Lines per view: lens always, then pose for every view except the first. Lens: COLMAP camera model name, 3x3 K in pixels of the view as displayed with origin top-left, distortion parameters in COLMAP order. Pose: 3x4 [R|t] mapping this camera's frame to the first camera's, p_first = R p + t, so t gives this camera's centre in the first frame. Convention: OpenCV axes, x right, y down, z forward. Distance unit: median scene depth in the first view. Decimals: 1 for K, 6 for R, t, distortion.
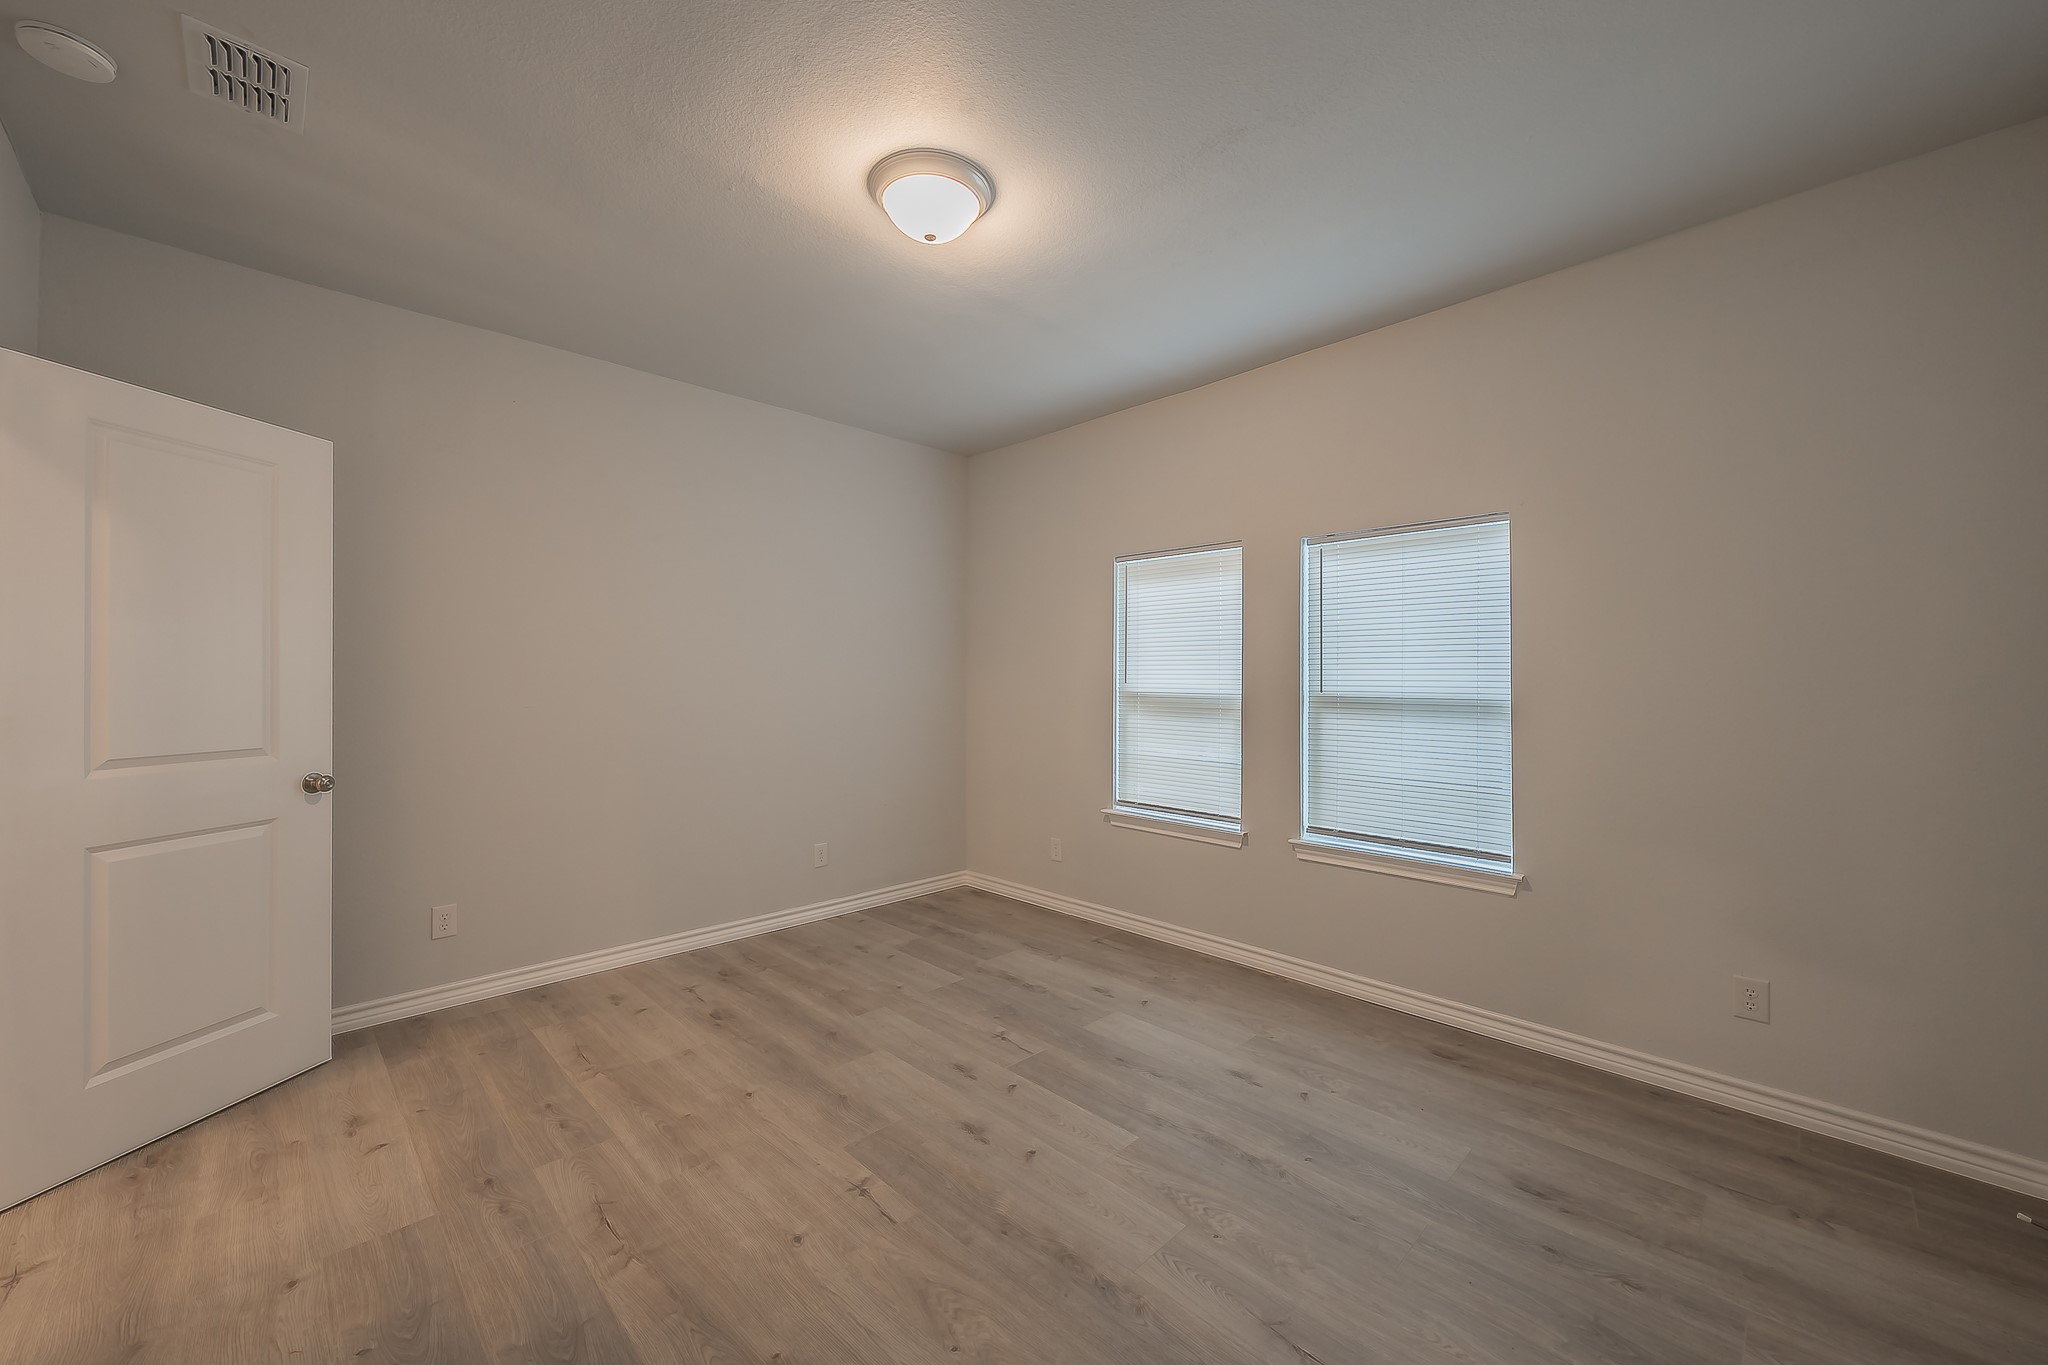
lens RADIAL K [[800.6, 0, 1011.4], [0, 800.6, 681.7], [0, 0, 1]] dist [0.001999, -0.001637]
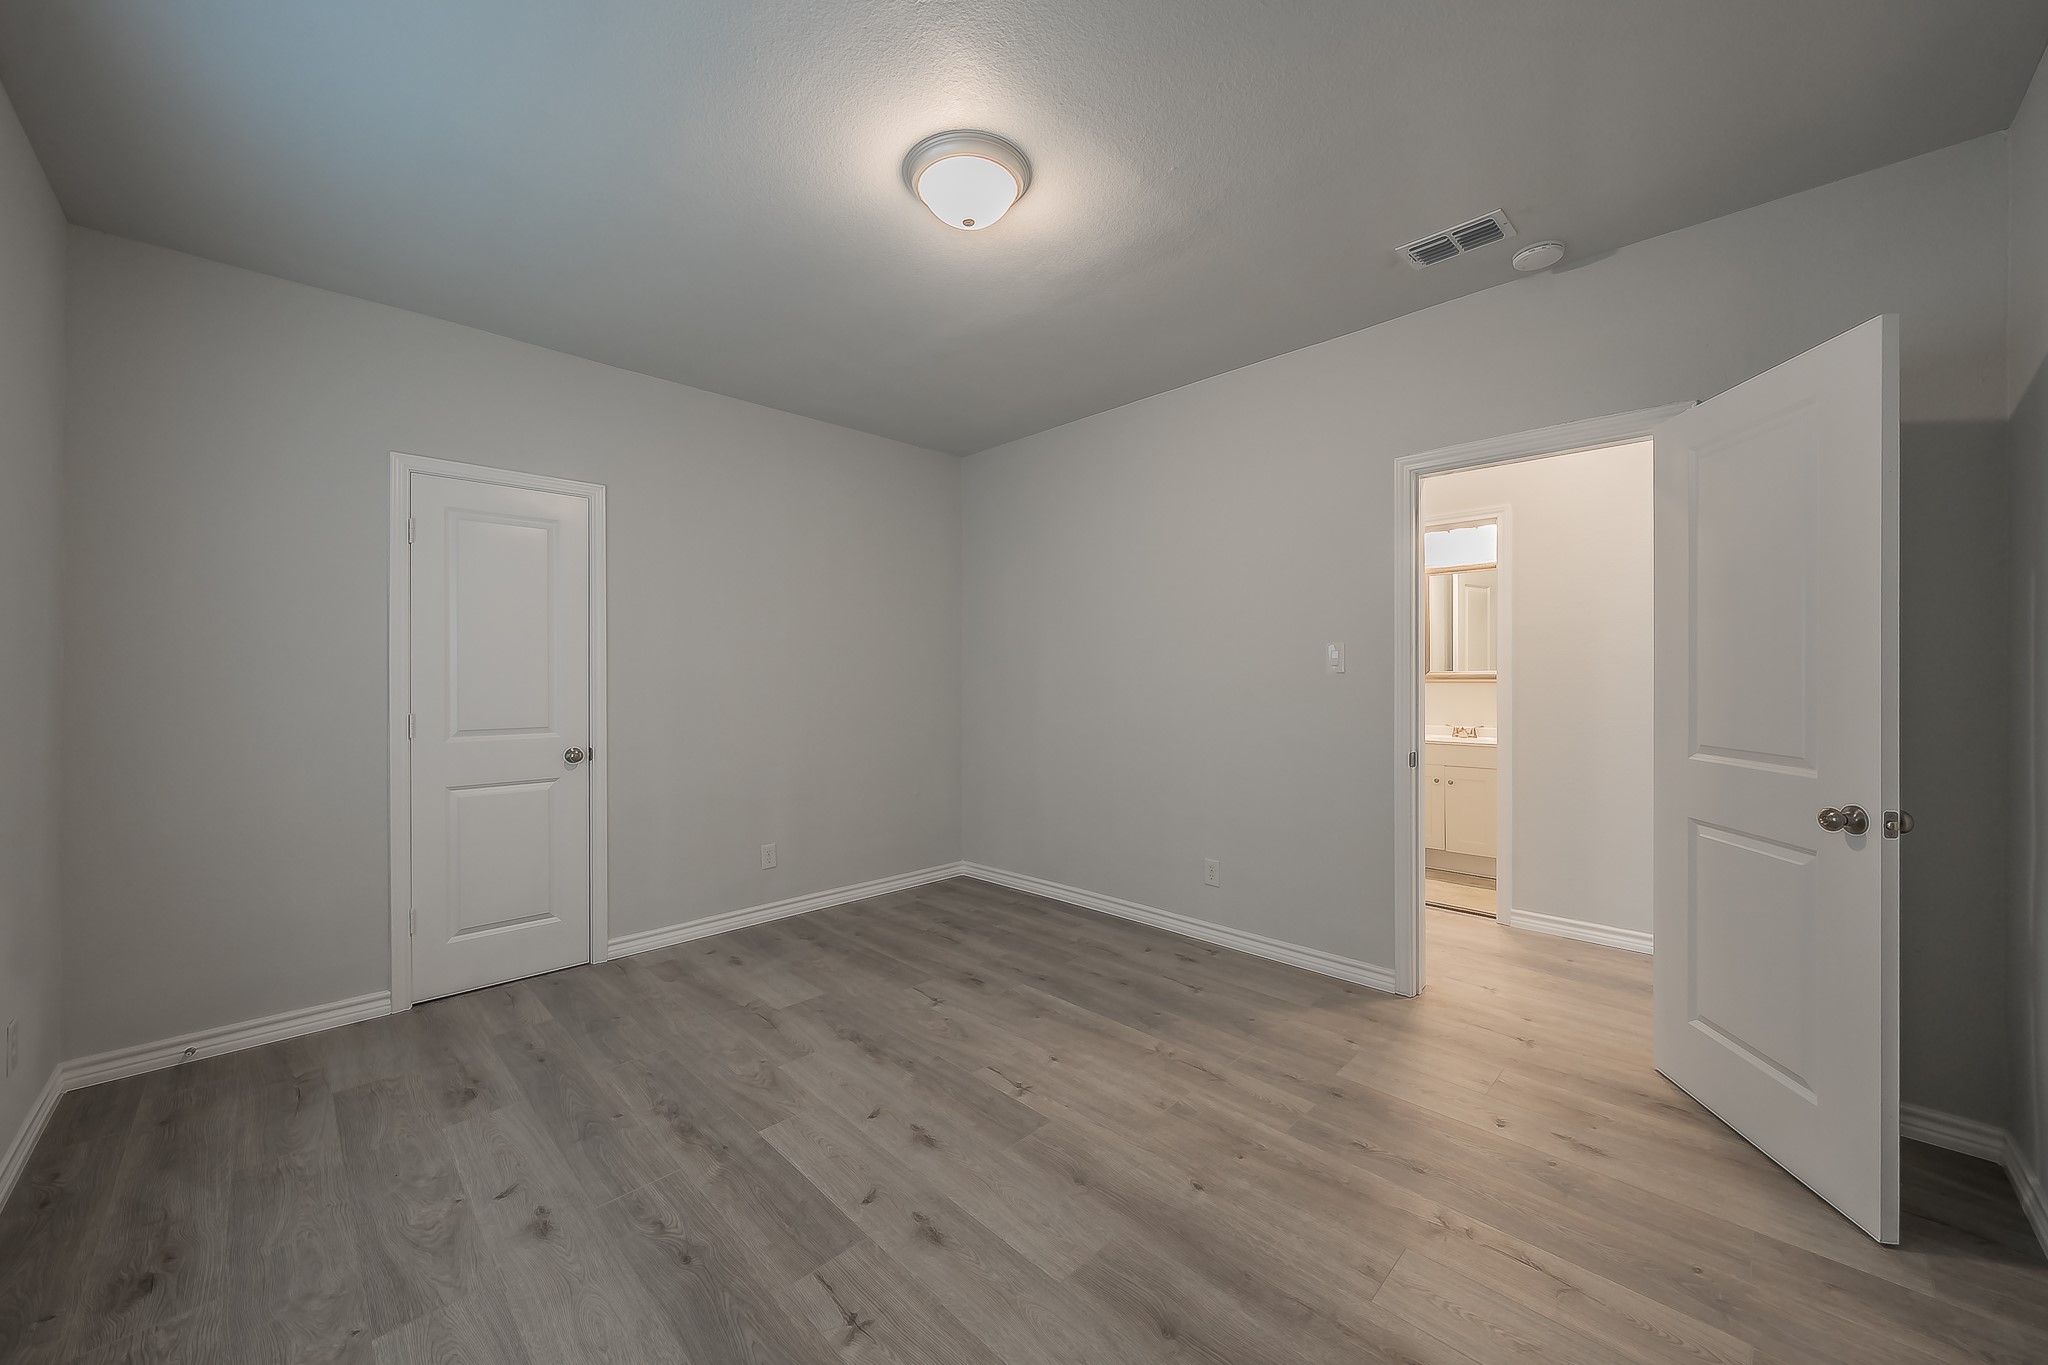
lens RADIAL K [[753.1, 0, 997.0], [0, 753.1, 671.6], [0, 0, 1]] dist [-0.001039, 0.000082]
pose [[-0.999922, 0.000054, 0.012450, -0.124219], [0.000075, 0.999999, 0.001703, -0.004362], [-0.012450, 0.001704, -0.999921, 1.624548]]
